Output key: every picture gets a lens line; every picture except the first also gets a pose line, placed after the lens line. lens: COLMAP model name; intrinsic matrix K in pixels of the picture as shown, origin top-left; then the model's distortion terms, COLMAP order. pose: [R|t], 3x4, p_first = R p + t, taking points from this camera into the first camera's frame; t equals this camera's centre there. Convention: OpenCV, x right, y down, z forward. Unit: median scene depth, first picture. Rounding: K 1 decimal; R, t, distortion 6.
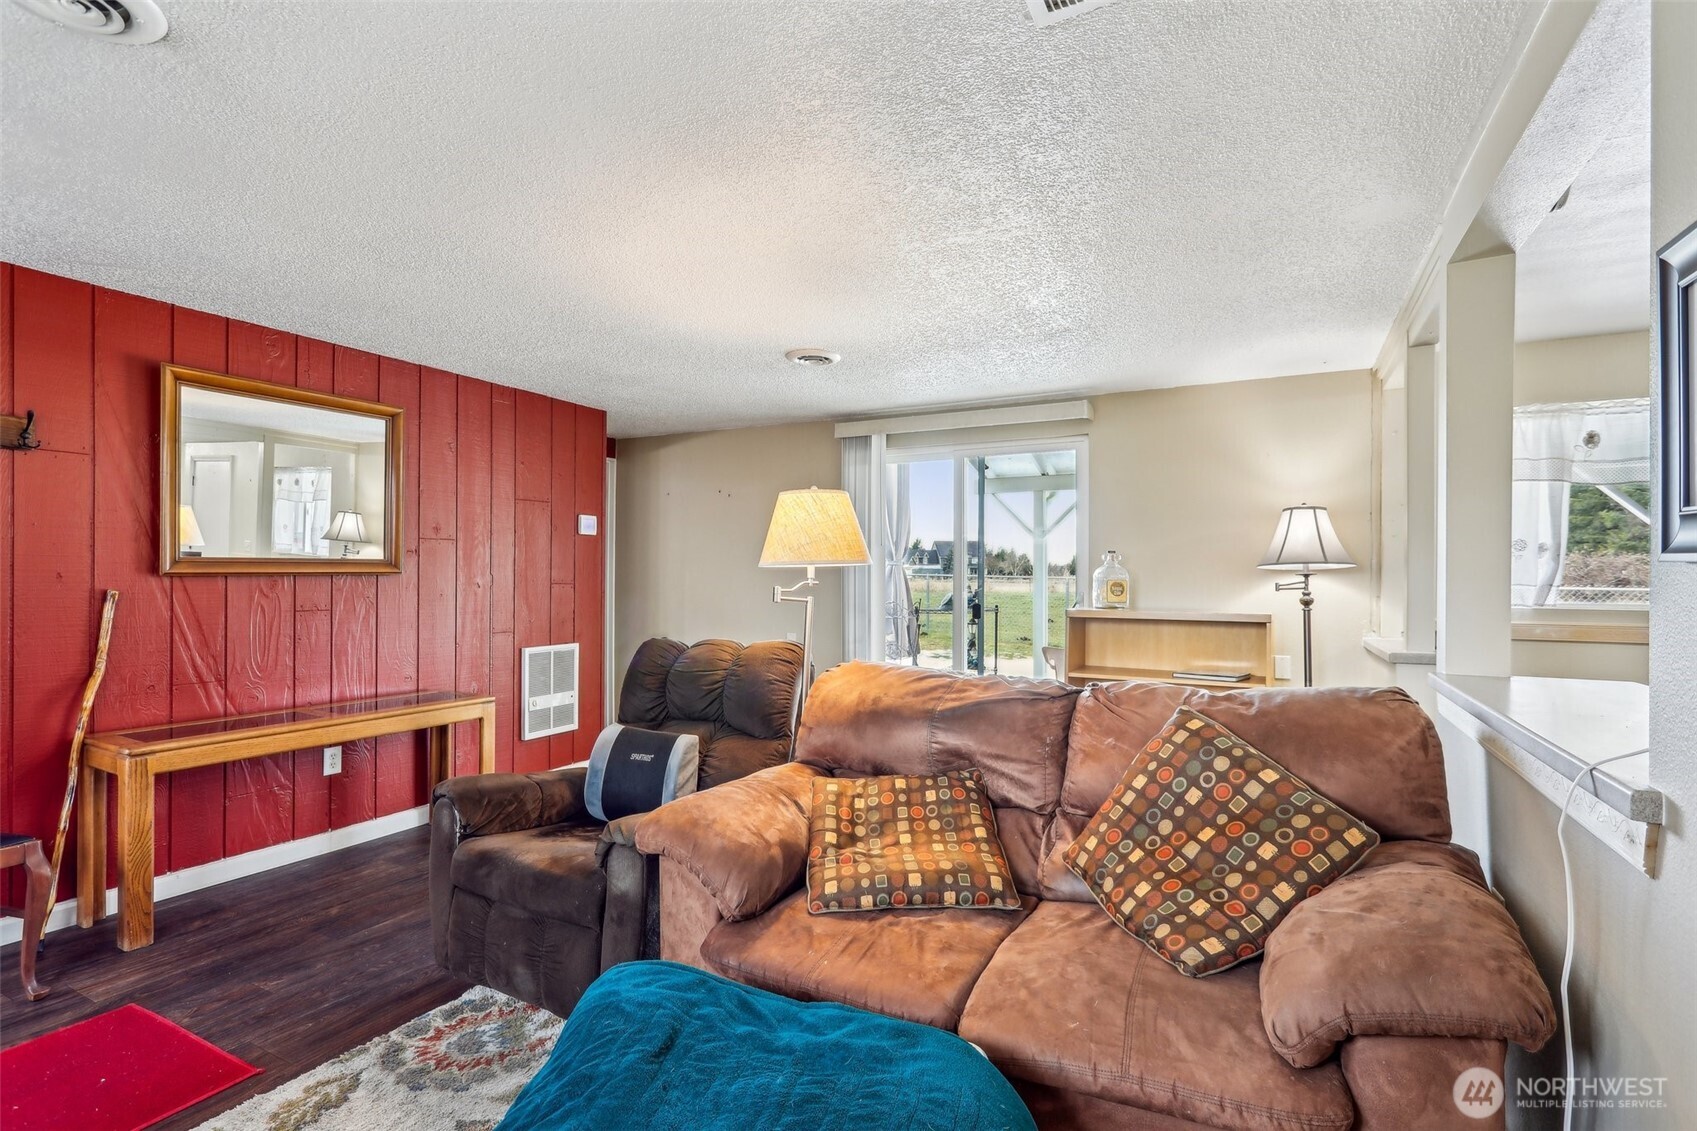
lens RADIAL K [[801.7, 0, 837.4], [0, 801.7, 570.8], [0, 0, 1]] dist [0.001532, 0.000112]
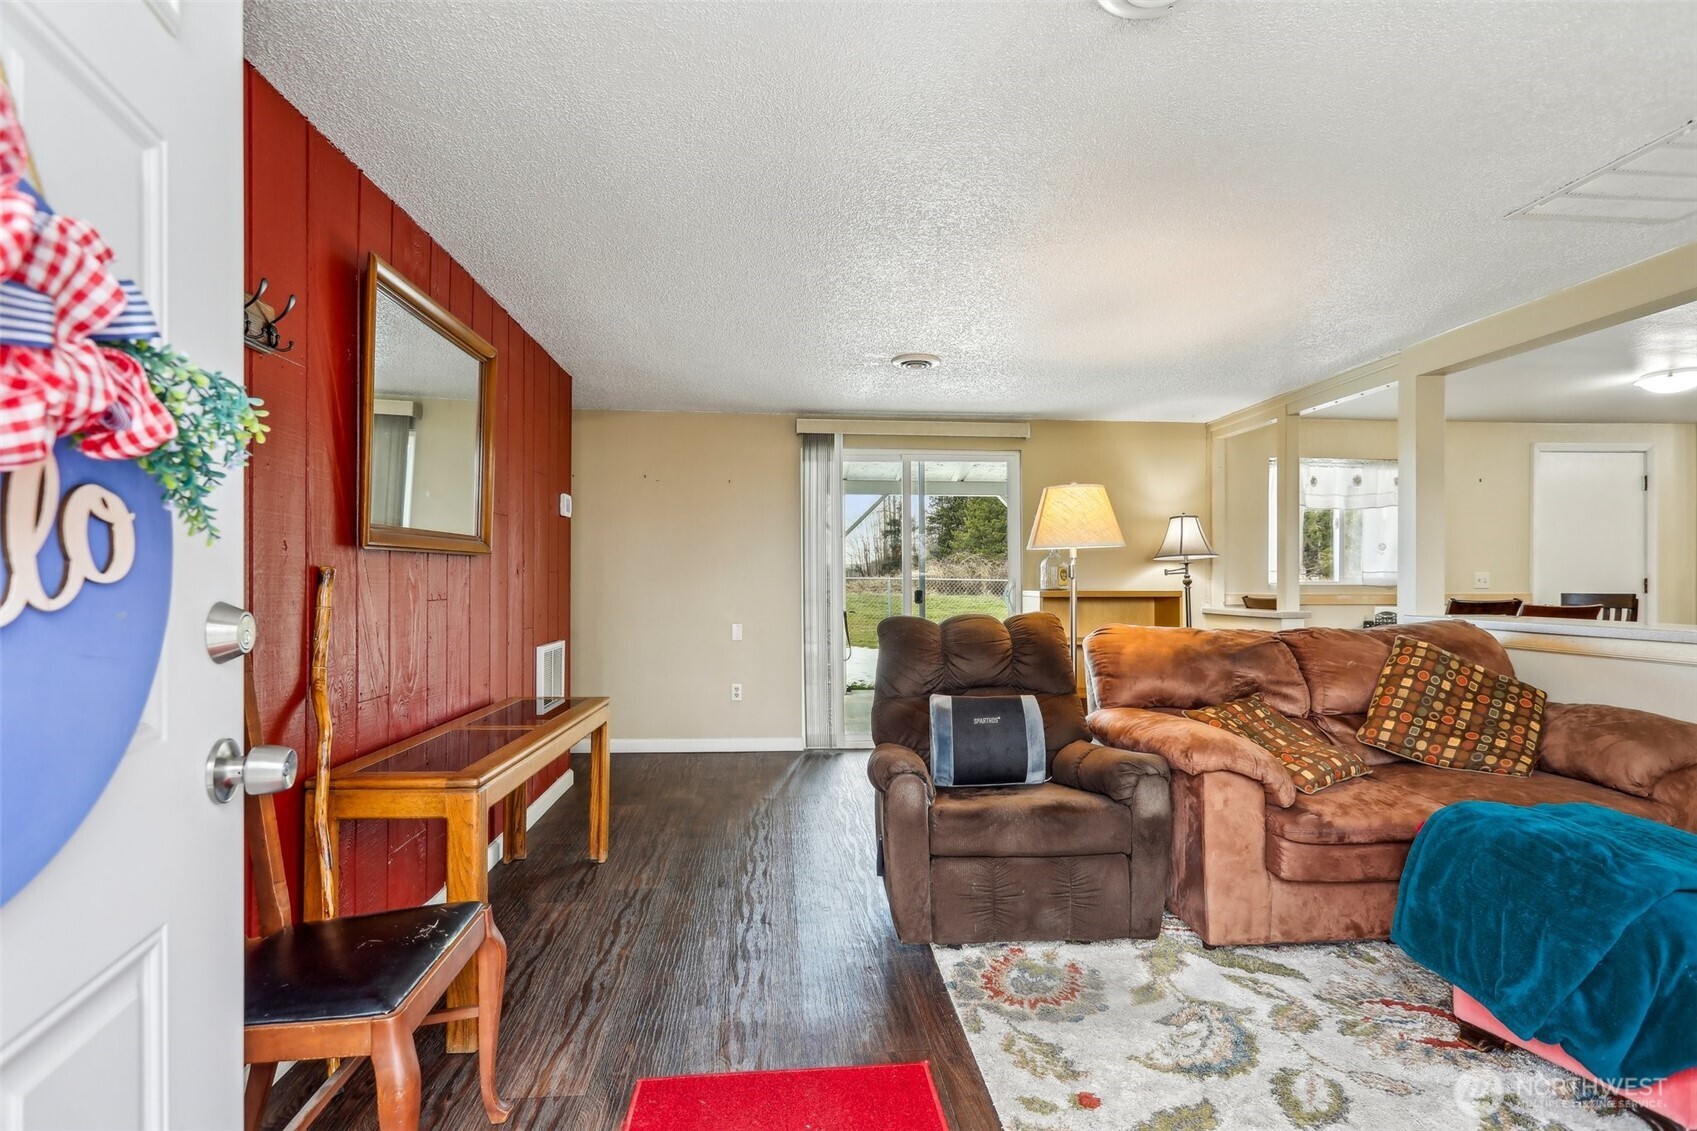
lens RADIAL K [[801.7, 0, 839.9], [0, 801.7, 574.0], [0, 0, 1]] dist [0.001532, 0.000112]
pose [[0.837821, -0.000633, 0.545945, -0.966404], [0.000638, 1.000000, 0.000181, 0.031326], [-0.545945, 0.000197, 0.837821, 0.187602]]
